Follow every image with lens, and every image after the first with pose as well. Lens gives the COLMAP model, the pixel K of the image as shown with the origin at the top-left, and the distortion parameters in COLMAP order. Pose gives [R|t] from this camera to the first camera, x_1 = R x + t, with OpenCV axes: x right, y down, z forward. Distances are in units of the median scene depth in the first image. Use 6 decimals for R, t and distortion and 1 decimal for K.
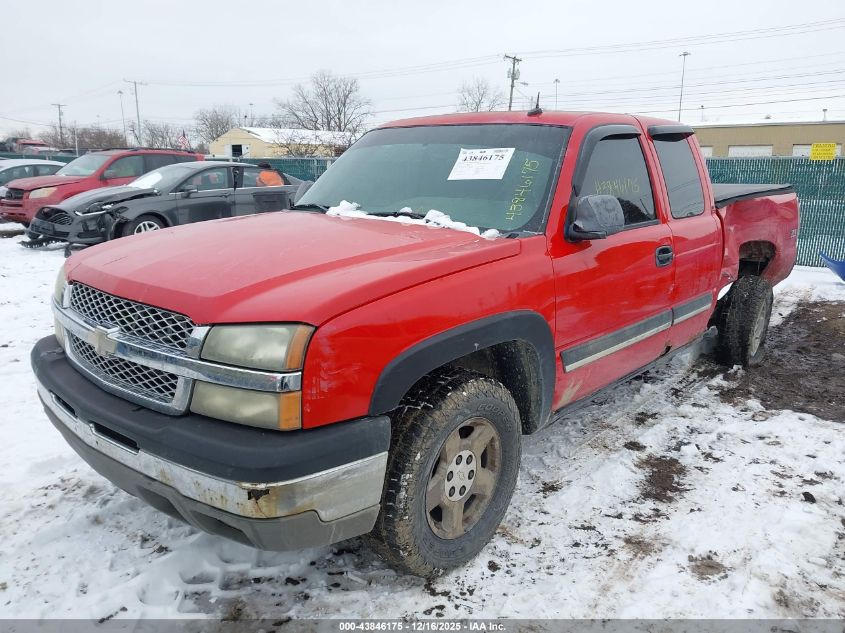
lens RADIAL K [[682.1, 0, 427.9], [0, 682.1, 320.9], [0, 0, 1]] dist [0.013406, -0.006722]
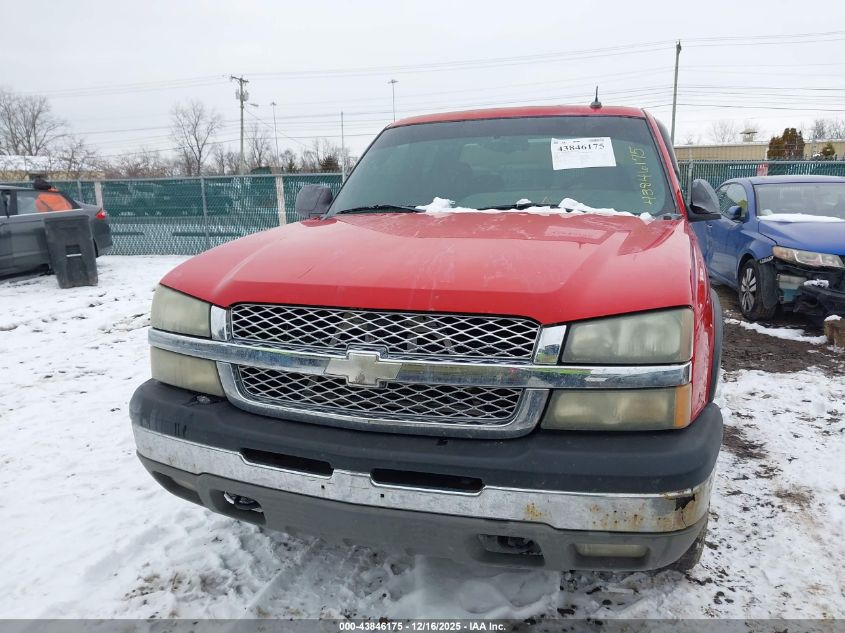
lens RADIAL K [[679.2, 0, 422.5], [0, 679.2, 316.5], [0, 0, 1]] dist [0.003791, 0.000390]
pose [[0.917116, -0.102377, 0.385249, -0.518284], [0.116757, 0.993061, -0.014051, -0.006875], [-0.381137, 0.057867, 0.922706, 0.180952]]
